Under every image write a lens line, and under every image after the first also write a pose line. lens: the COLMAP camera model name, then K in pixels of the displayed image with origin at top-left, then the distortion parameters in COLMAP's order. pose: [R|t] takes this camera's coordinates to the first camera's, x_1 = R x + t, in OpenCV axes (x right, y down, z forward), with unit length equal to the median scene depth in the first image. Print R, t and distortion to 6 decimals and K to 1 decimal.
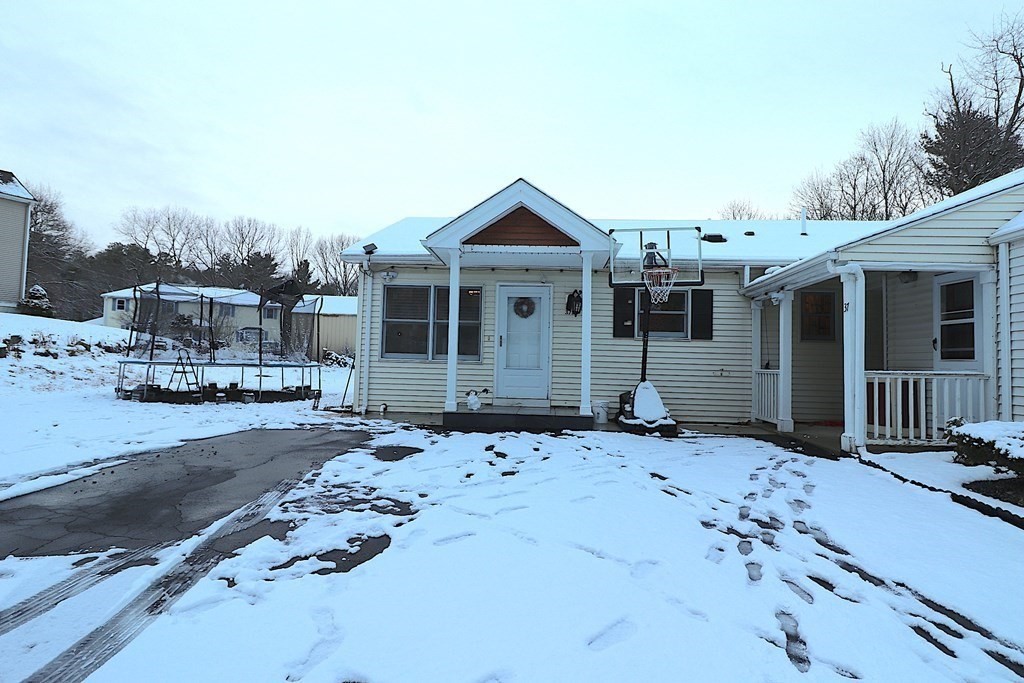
lens RADIAL K [[556.8, 0, 524.5], [0, 556.8, 336.0], [0, 0, 1]] dist [0.000529, -0.011100]
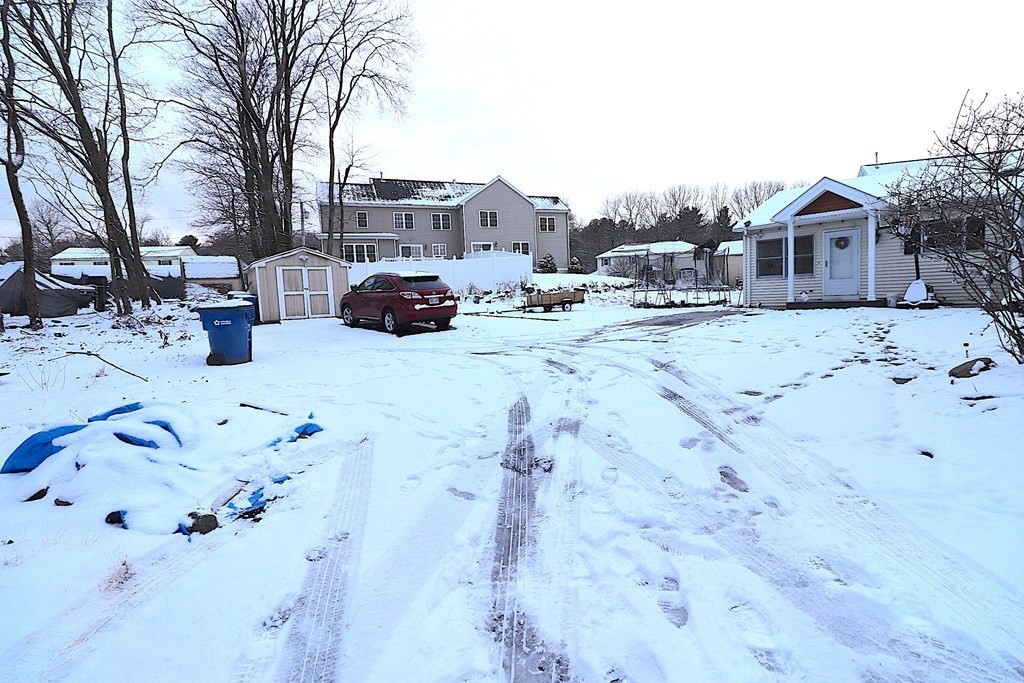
lens RADIAL K [[480.6, 0, 518.9], [0, 480.6, 339.3], [0, 0, 1]] dist [-0.000081, -0.013151]
pose [[0.702772, 0.005816, -0.711391, 0.205616], [0.093571, 0.990524, 0.100536, 0.001327], [0.705234, -0.137220, 0.695568, -0.456757]]
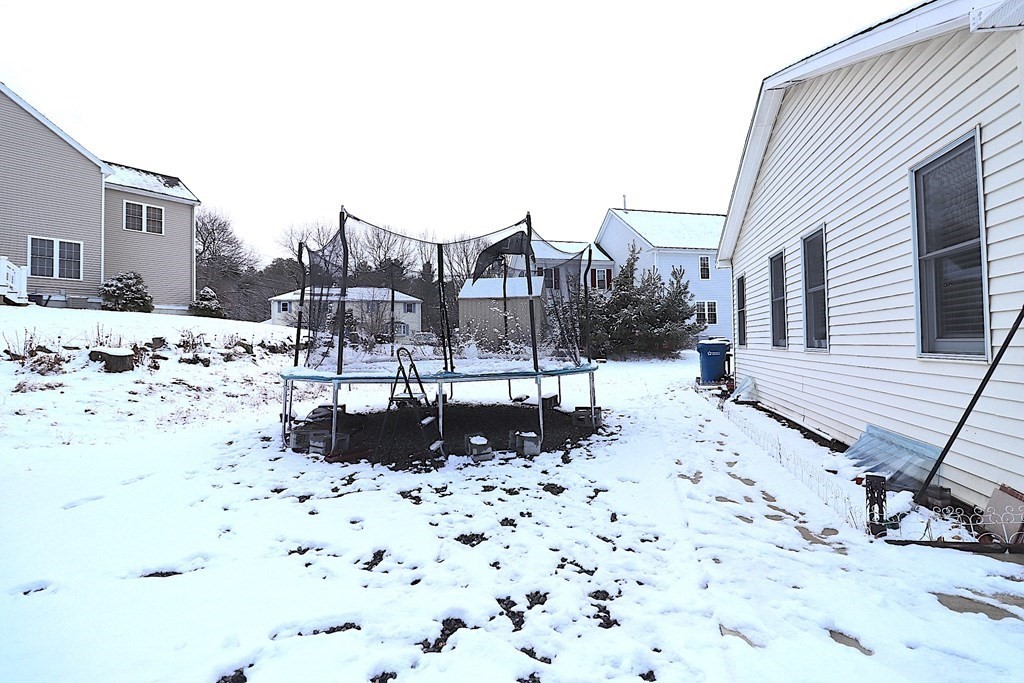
lens RADIAL K [[480.6, 0, 518.9], [0, 480.6, 339.3], [0, 0, 1]] dist [-0.000081, -0.013151]
pose [[0.982926, -0.042705, -0.178977, -0.296007], [0.049044, 0.998311, 0.031141, 0.004967], [0.177345, -0.039387, 0.983360, 0.411634]]
